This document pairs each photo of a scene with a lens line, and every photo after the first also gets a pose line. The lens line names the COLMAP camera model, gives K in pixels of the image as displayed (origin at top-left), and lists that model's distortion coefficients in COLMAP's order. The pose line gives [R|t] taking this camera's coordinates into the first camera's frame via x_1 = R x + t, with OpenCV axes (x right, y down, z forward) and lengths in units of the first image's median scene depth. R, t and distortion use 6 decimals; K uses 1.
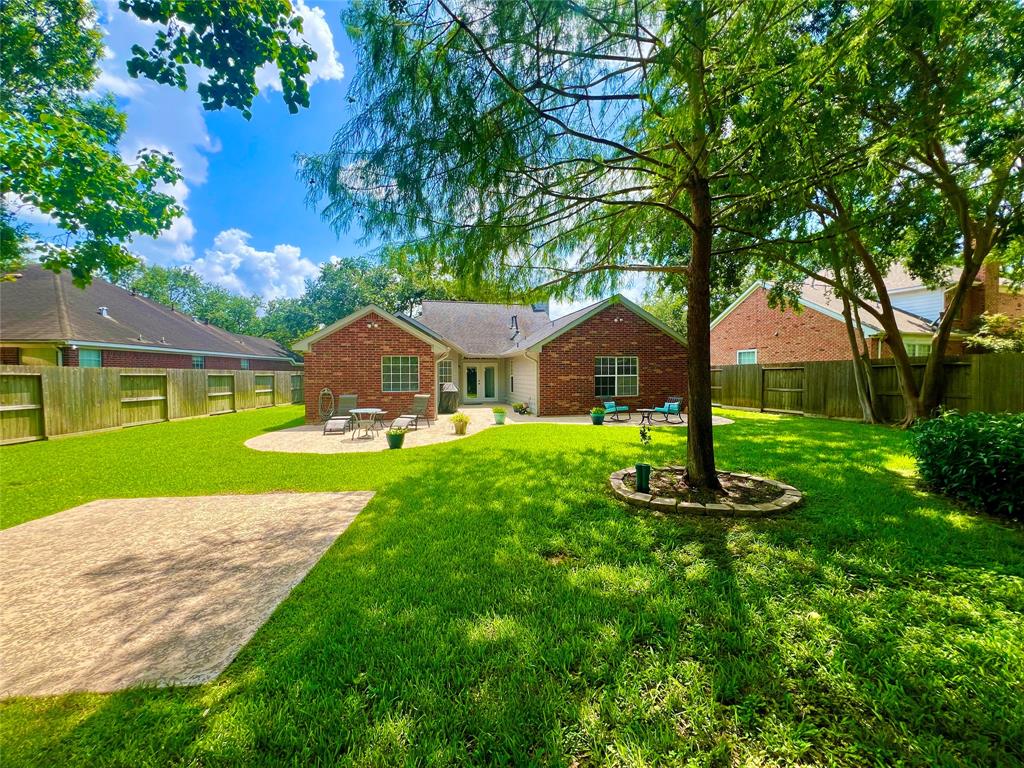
lens RADIAL K [[412.2, 0, 517.0], [0, 412.2, 389.5], [0, 0, 1]] dist [0.002165, 0.000141]
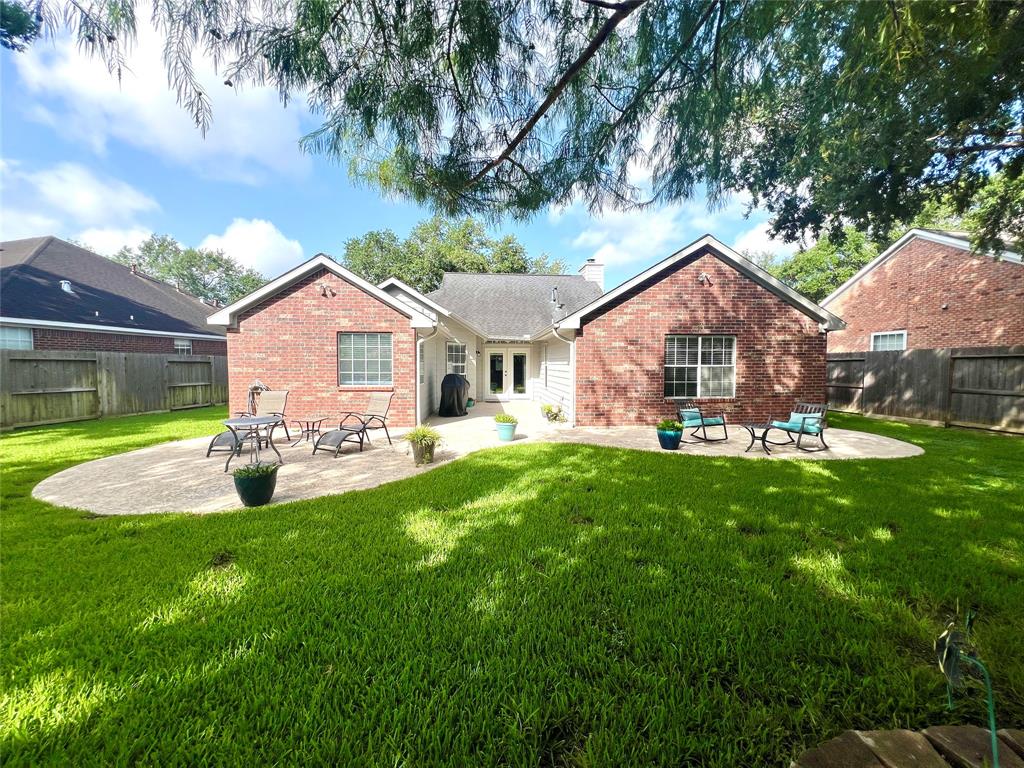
lens RADIAL K [[412.2, 0, 511.3], [0, 412.2, 381.8], [0, 0, 1]] dist [0.002165, 0.000141]
pose [[0.988033, 0.015707, -0.153444, 0.052690], [-0.014775, 0.999865, 0.007215, -0.009730], [0.153537, -0.004861, 0.988131, 0.344200]]
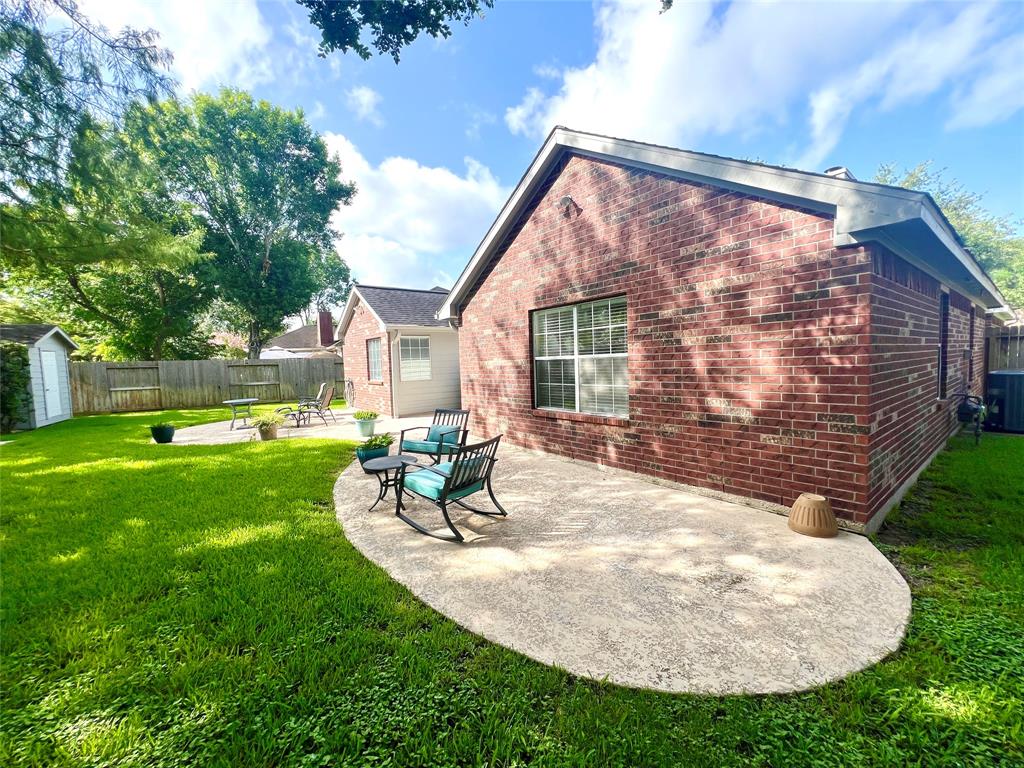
lens RADIAL K [[412.2, 0, 511.6], [0, 412.2, 382.2], [0, 0, 1]] dist [0.002165, 0.000141]
pose [[0.413526, 0.042775, -0.909487, 0.567628], [0.005757, 0.998753, 0.049591, -0.030793], [0.910474, -0.025743, 0.412764, 0.825634]]
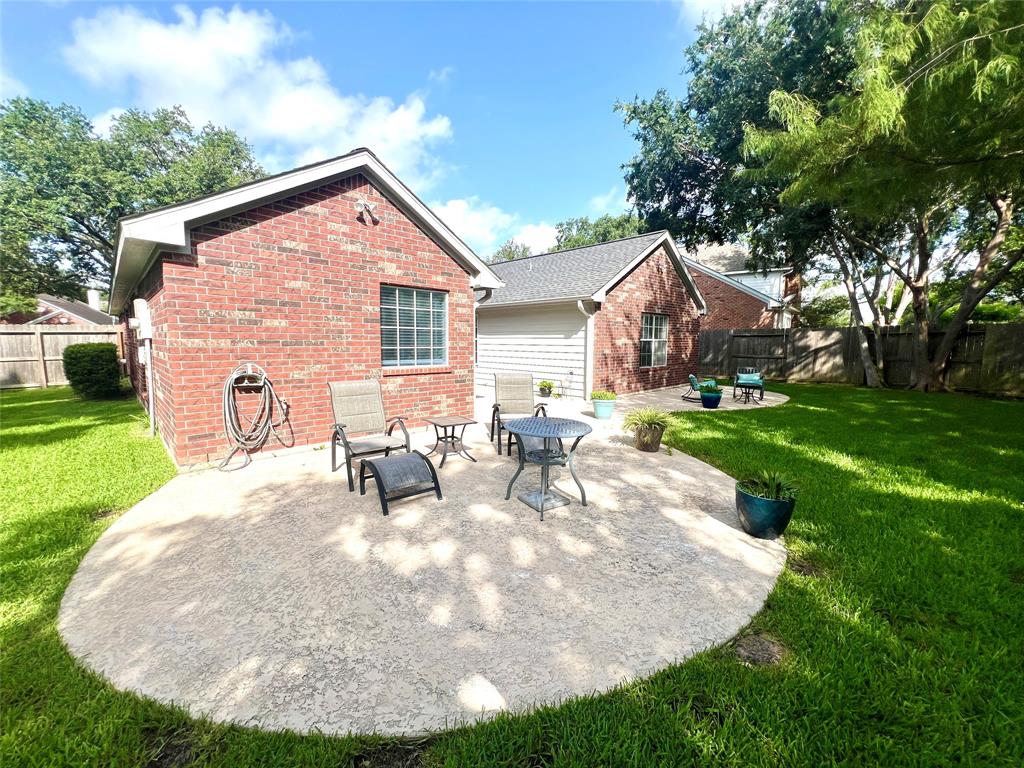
lens RADIAL K [[412.2, 0, 510.4], [0, 412.2, 385.1], [0, 0, 1]] dist [0.002165, 0.000141]
pose [[0.845955, -0.043845, 0.531449, -0.407795], [0.008060, 0.997552, 0.069468, -0.005827], [-0.533194, -0.054483, 0.844237, 0.512227]]
